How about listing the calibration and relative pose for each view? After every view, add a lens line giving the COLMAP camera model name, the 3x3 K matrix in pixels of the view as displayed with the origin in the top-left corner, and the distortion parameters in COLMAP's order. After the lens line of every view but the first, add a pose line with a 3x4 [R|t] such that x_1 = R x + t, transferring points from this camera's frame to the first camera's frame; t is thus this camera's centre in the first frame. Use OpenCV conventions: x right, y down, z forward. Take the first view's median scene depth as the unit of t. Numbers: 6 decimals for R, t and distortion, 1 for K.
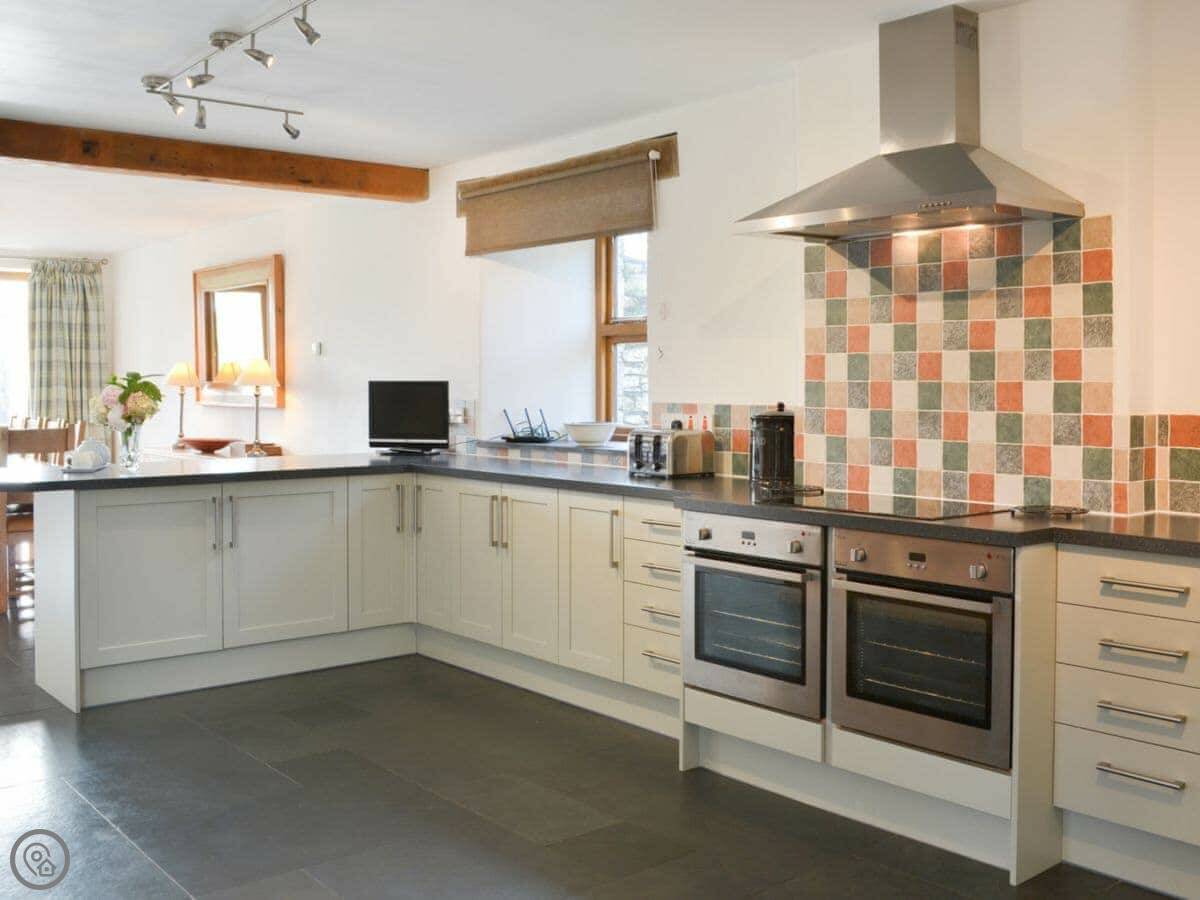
lens RADIAL K [[1199.0, 0, 600.4], [0, 1199.0, 446.6], [0, 0, 1]] dist [-0.100786, 0.000000]
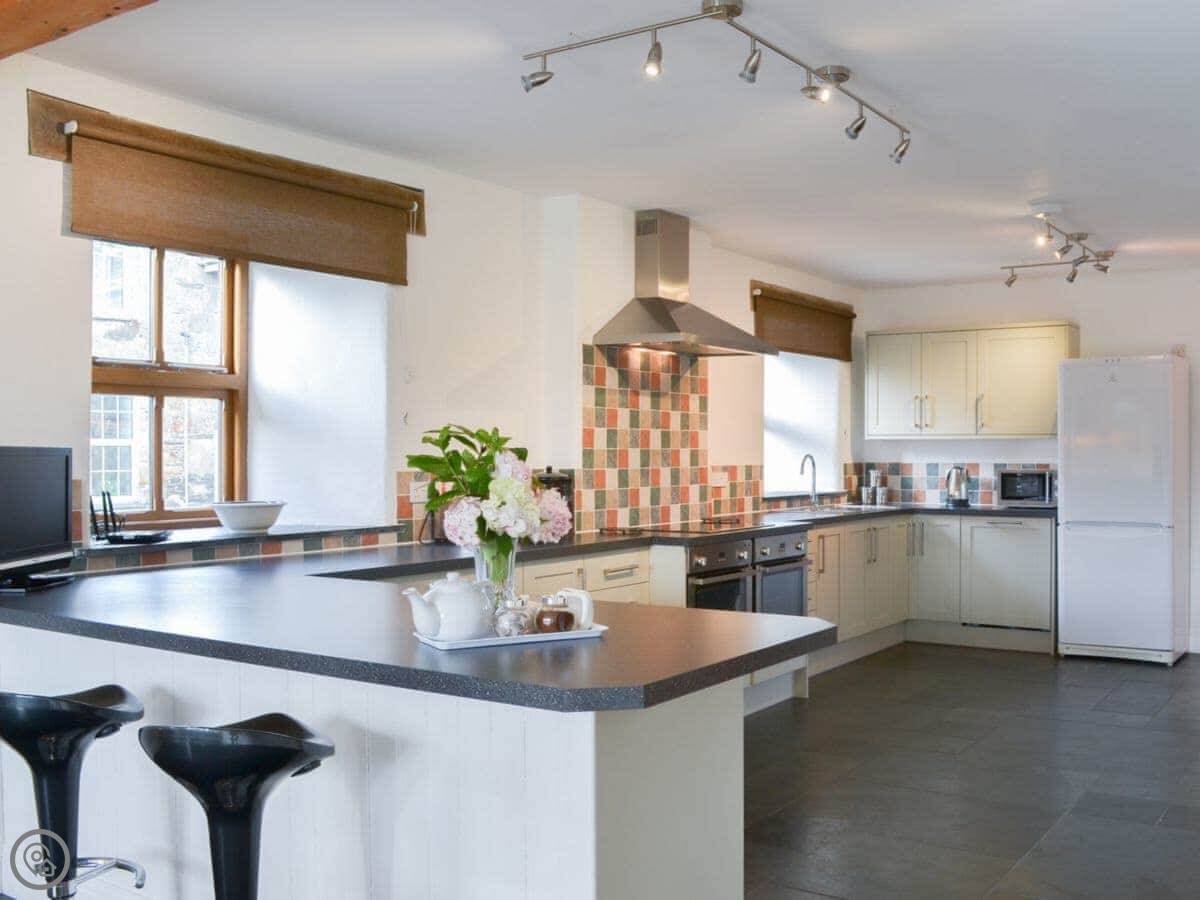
lens RADIAL K [[1212.5, 0, 600.6], [0, 1212.5, 450.1], [0, 0, 1]] dist [-0.000819, 0.000000]
pose [[-0.271657, 0.000144, 0.962394, -1.194973], [0.050716, 0.998613, 0.014167, -0.077818], [-0.961057, 0.052657, -0.271287, 1.470017]]
